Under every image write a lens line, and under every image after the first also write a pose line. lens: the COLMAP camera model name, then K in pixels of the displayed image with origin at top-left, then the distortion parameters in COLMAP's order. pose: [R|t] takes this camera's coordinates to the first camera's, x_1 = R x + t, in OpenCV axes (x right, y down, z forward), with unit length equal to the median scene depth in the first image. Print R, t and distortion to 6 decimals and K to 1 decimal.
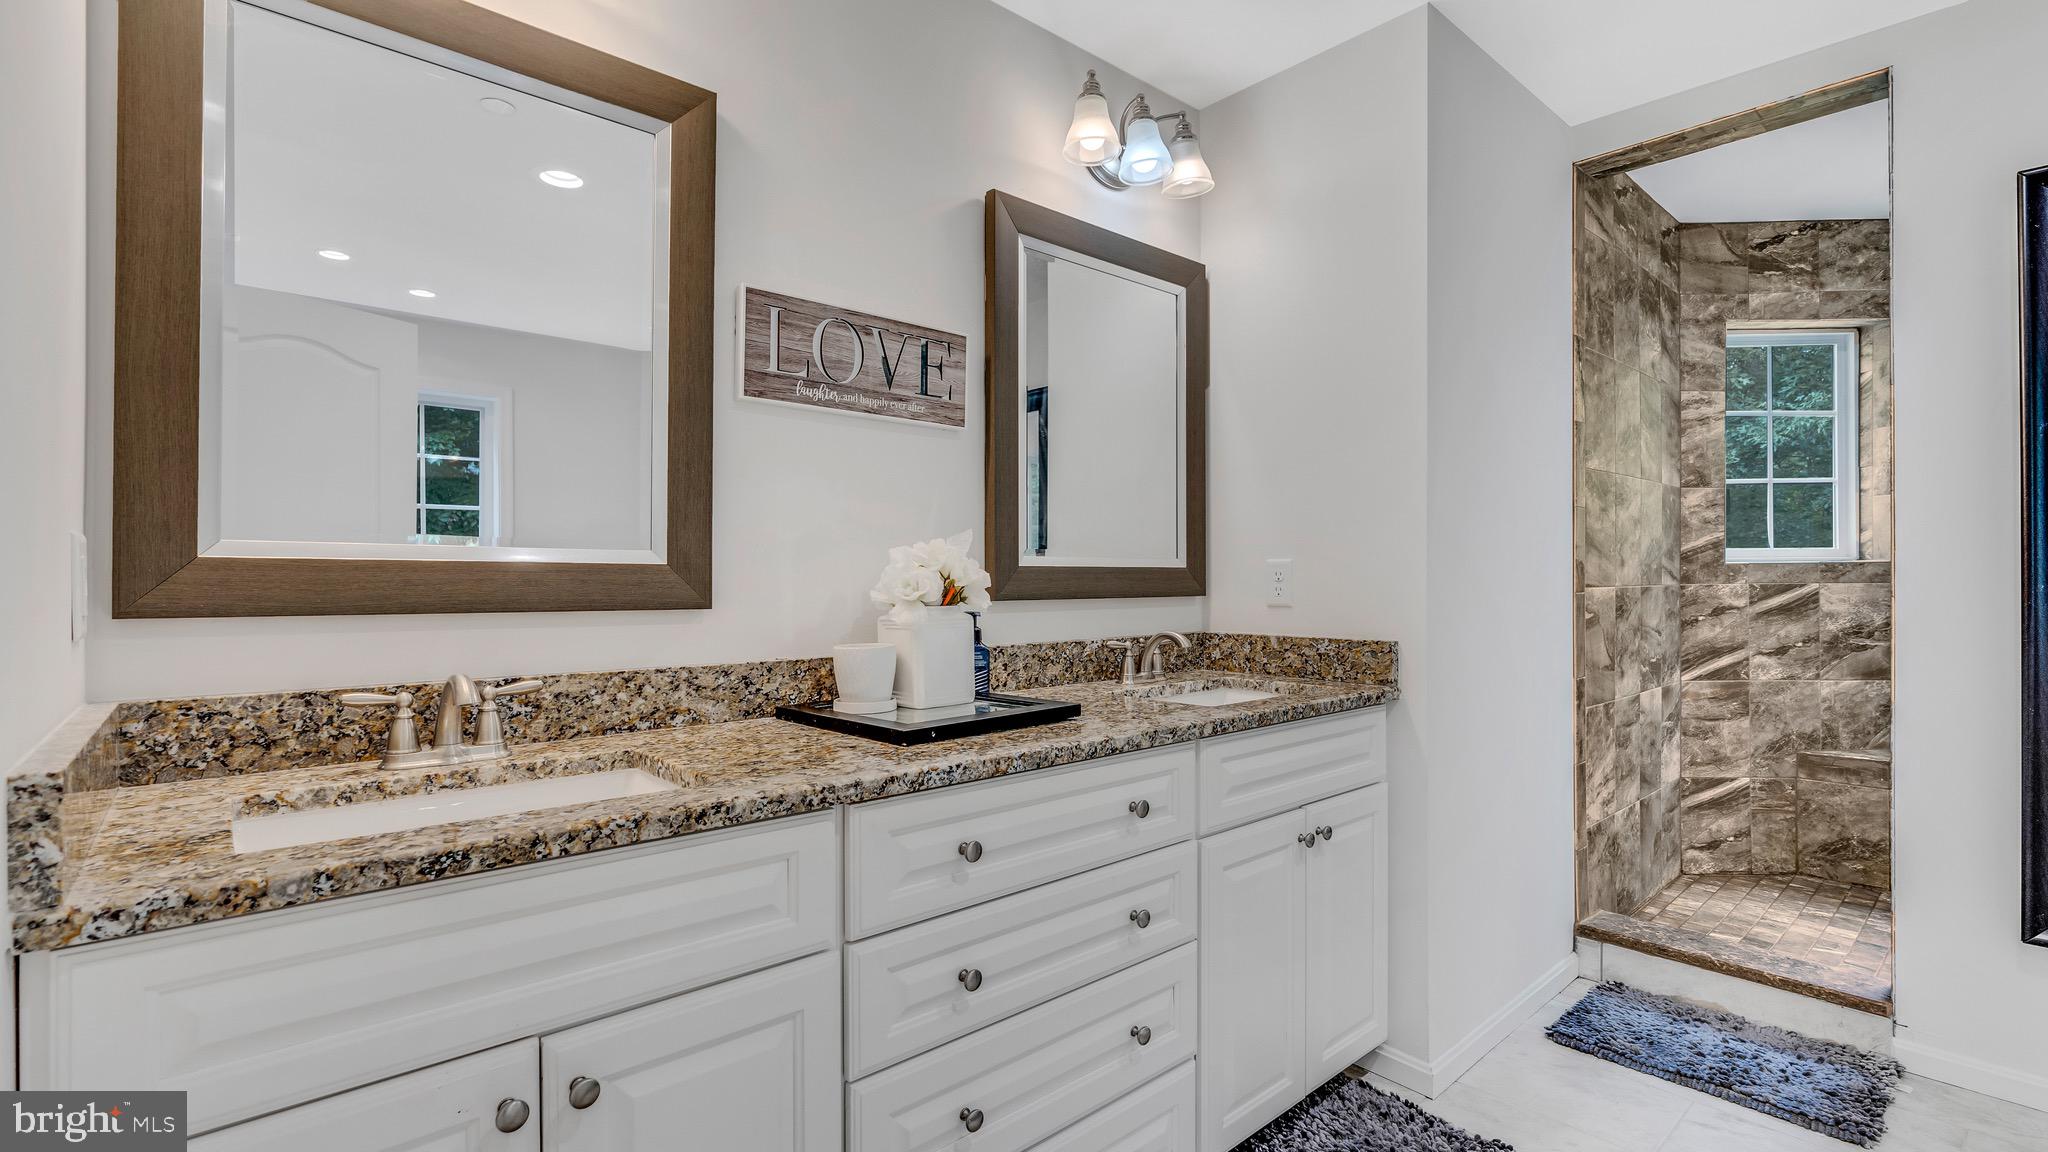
lens RADIAL K [[944.5, 0, 1022.5], [0, 944.5, 570.1], [0, 0, 1]] dist [-0.006039, -0.000224]
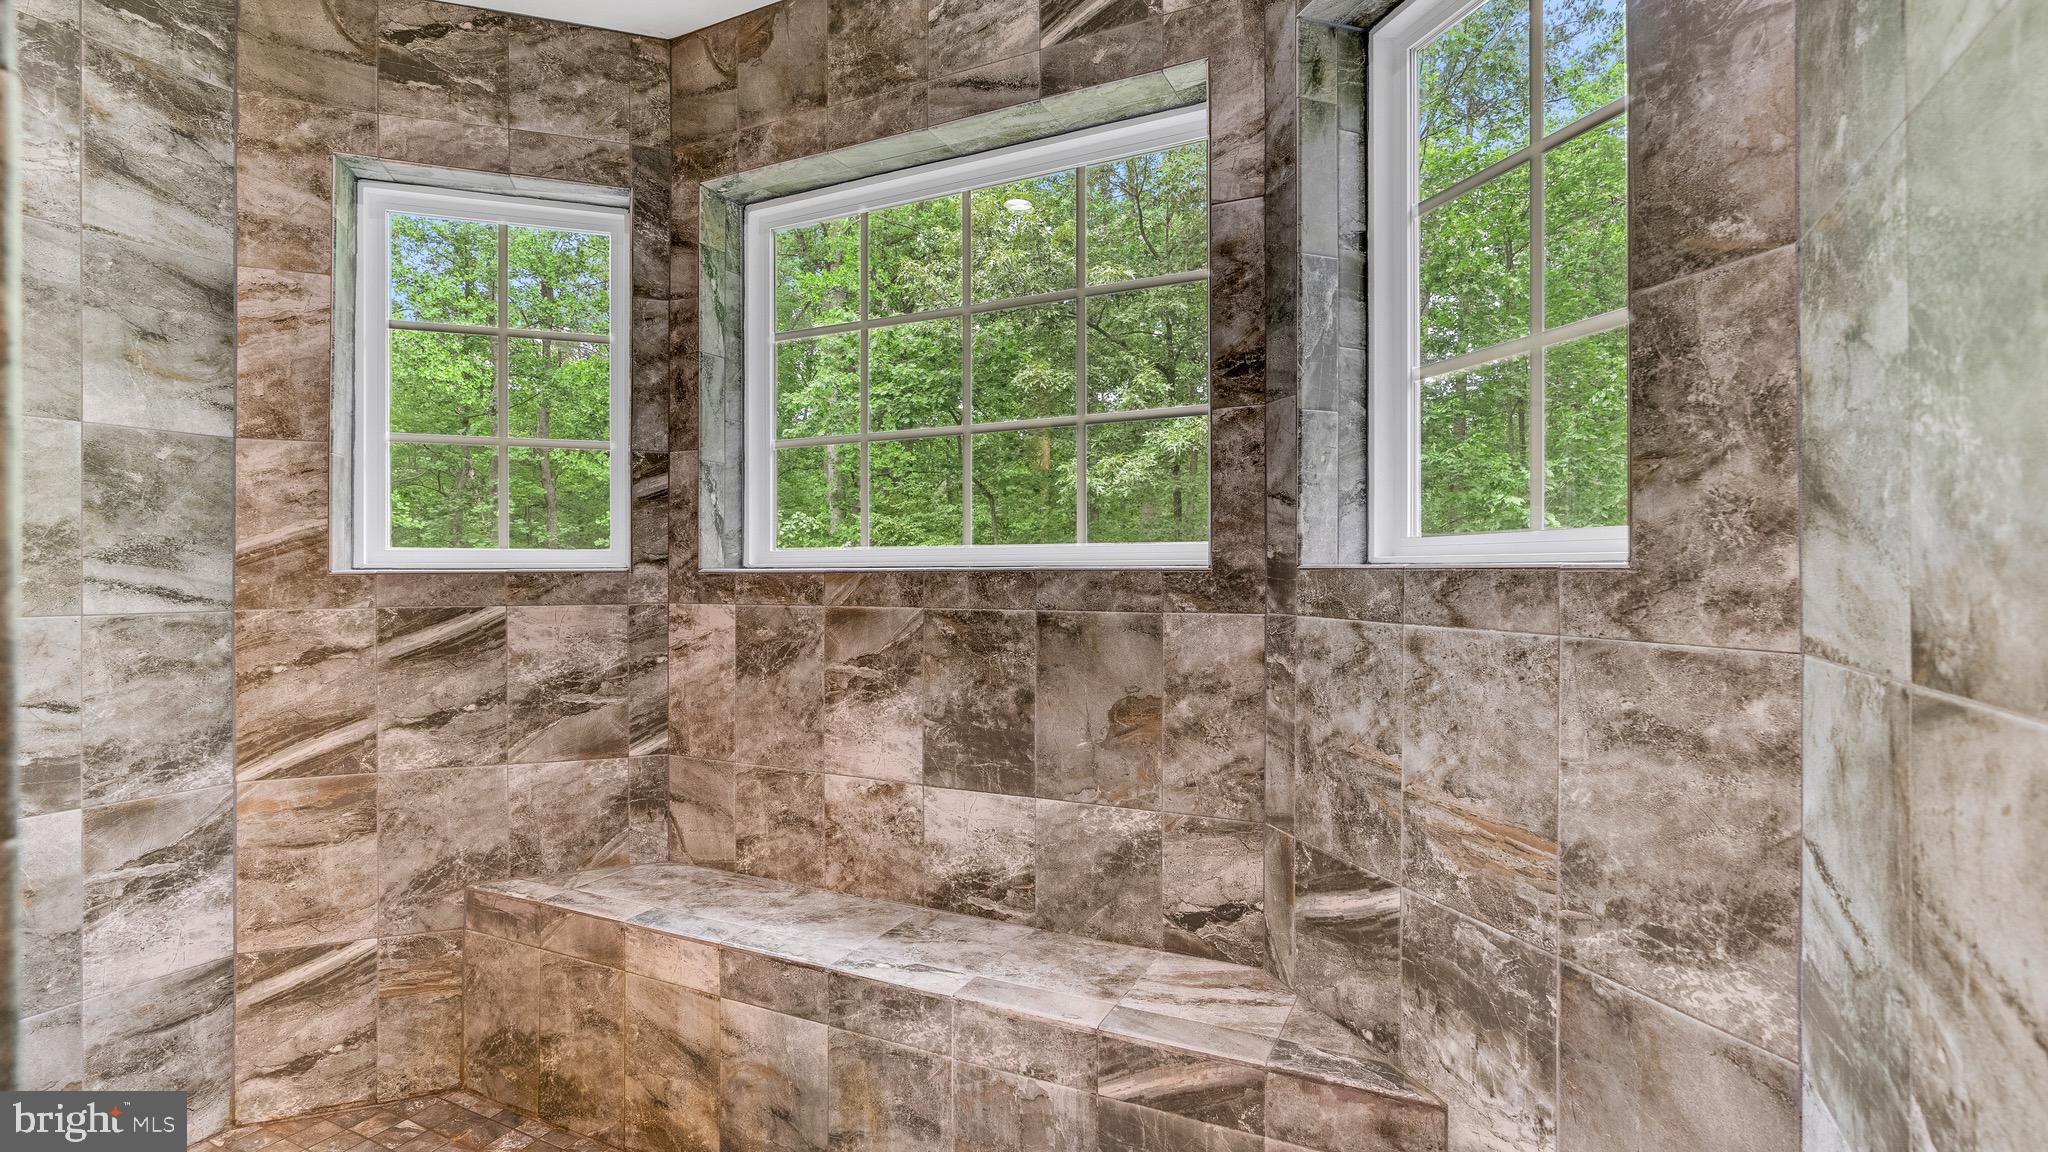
lens RADIAL K [[944.5, 0, 1025.7], [0, 944.5, 578.7], [0, 0, 1]] dist [-0.006039, -0.000224]
pose [[0.926298, 0.000350, 0.376792, 0.927098], [-0.001202, 0.999997, 0.002026, -0.005337], [-0.376790, -0.002330, 0.926296, 0.304550]]
